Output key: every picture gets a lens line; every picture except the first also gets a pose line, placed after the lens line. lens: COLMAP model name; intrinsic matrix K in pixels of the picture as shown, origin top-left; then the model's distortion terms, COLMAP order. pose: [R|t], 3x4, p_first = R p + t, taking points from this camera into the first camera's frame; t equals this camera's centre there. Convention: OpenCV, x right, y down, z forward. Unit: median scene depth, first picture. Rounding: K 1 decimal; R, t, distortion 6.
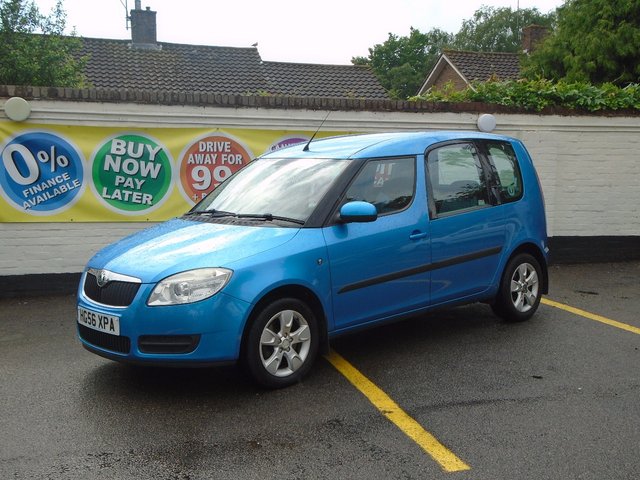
lens RADIAL K [[781.8, 0, 319.8], [0, 781.8, 240.7], [0, 0, 1]] dist [0.129082, 0.026520]
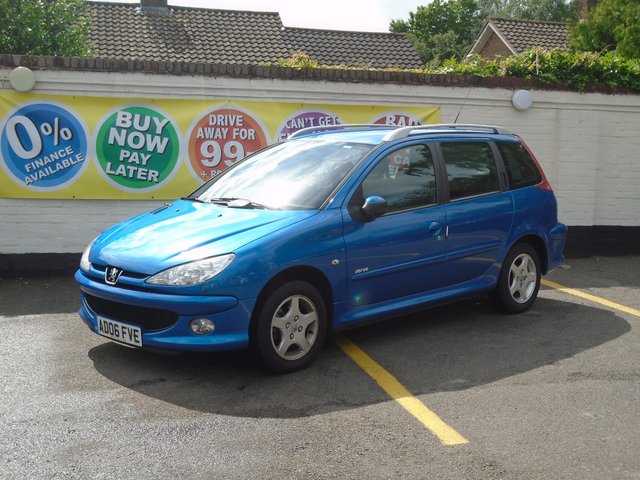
lens RADIAL K [[905.9, 0, 320.7], [0, 905.9, 241.3], [0, 0, 1]] dist [0.006302, -0.070709]
pose [[0.999320, 0.019740, -0.031136, 0.014269], [-0.019470, 0.999770, 0.008950, 0.011499], [0.031306, -0.008337, 0.999475, -0.066537]]
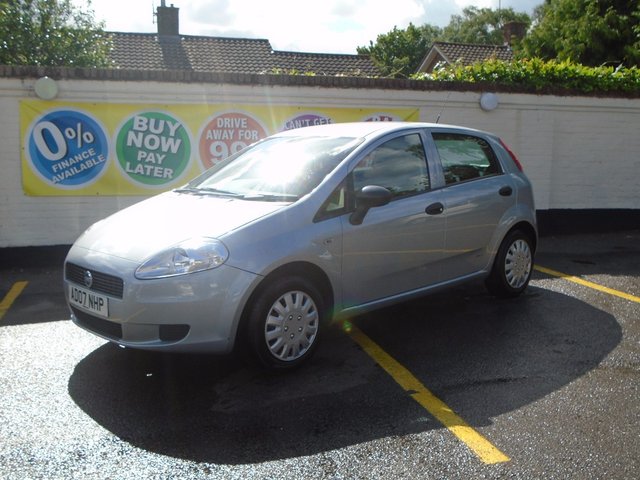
lens RADIAL K [[676.5, 0, 321.3], [0, 676.5, 241.9], [0, 0, 1]] dist [-0.010455, -0.003470]
pose [[1.000000, -0.000253, -0.000661, -0.014401], [0.000282, 0.998973, 0.045307, -0.002468], [0.000649, -0.045307, 0.998973, 0.095799]]
